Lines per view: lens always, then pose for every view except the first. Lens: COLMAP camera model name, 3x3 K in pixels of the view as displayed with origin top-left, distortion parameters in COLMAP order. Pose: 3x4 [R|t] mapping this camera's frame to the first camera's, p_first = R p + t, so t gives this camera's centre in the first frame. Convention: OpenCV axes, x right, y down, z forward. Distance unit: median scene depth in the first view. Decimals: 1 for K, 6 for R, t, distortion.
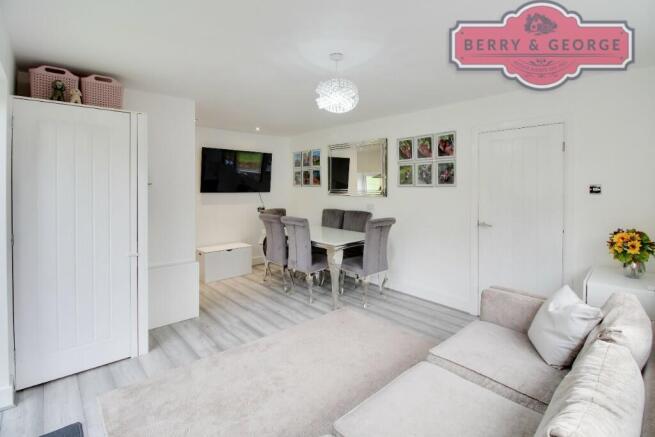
lens RADIAL K [[298.9, 0, 326.2], [0, 298.9, 200.7], [0, 0, 1]] dist [-0.001837, -0.000331]
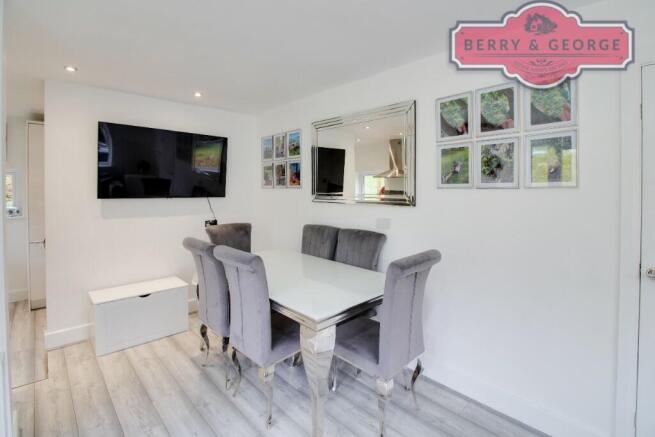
lens RADIAL K [[298.9, 0, 326.2], [0, 298.9, 200.7], [0, 0, 1]] dist [-0.001837, -0.000331]
pose [[0.999804, -0.001237, 0.019770, 0.024815], [0.001418, 0.999957, -0.009125, -0.016691], [-0.019758, 0.009152, 0.999763, 0.400464]]
